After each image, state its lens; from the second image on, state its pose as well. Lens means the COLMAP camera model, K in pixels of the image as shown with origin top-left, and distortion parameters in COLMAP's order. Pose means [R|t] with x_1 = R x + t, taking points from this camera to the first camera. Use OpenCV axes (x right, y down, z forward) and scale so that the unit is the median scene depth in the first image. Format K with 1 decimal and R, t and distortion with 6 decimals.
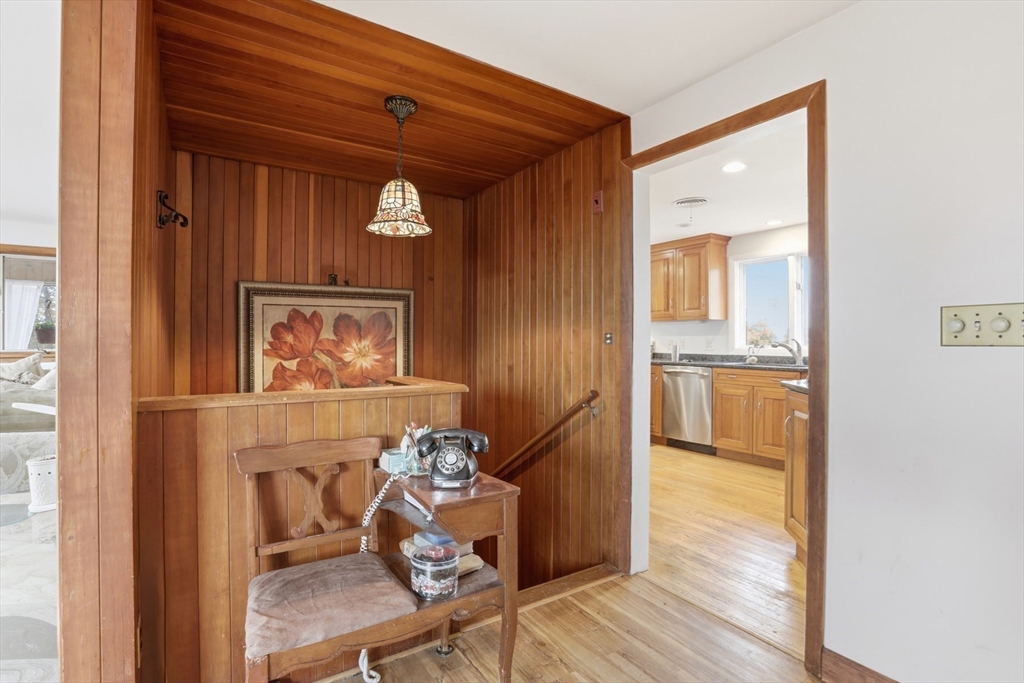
lens RADIAL K [[484.2, 0, 511.2], [0, 484.2, 344.7], [0, 0, 1]] dist [-0.049657, 0.020569]
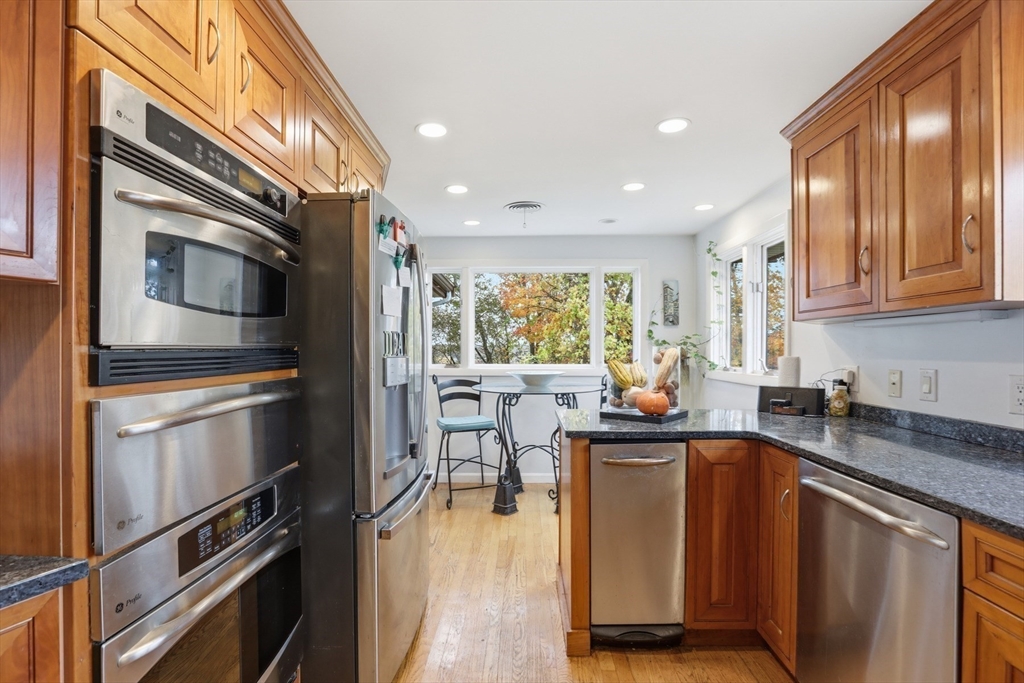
lens RADIAL K [[487.0, 0, 511.2], [0, 487.0, 356.5], [0, 0, 1]] dist [-0.048820, 0.021602]
pose [[0.823660, 0.004648, -0.567065, 0.347591], [-0.002514, 0.999987, 0.004546, -0.025027], [0.567079, -0.002319, 0.823660, 0.659831]]
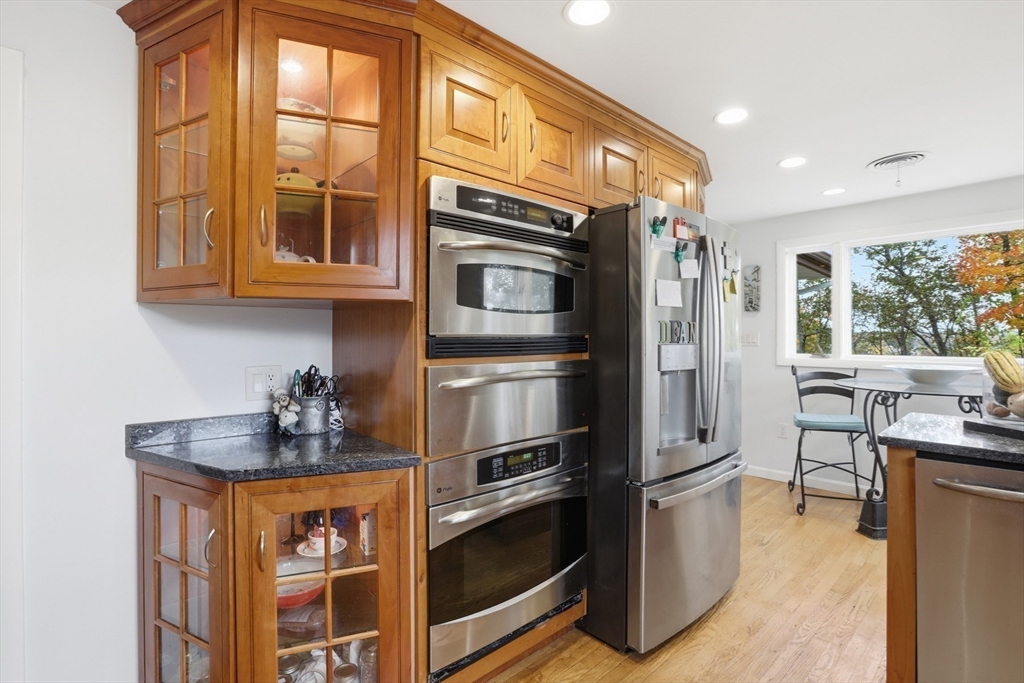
lens RADIAL K [[484.2, 0, 511.2], [0, 484.2, 344.7], [0, 0, 1]] dist [-0.049657, 0.020569]
pose [[0.167907, 0.009839, -0.985754, 0.426707], [-0.007424, 0.999934, 0.008716, -0.025037], [0.985775, 0.005854, 0.167969, 0.711493]]
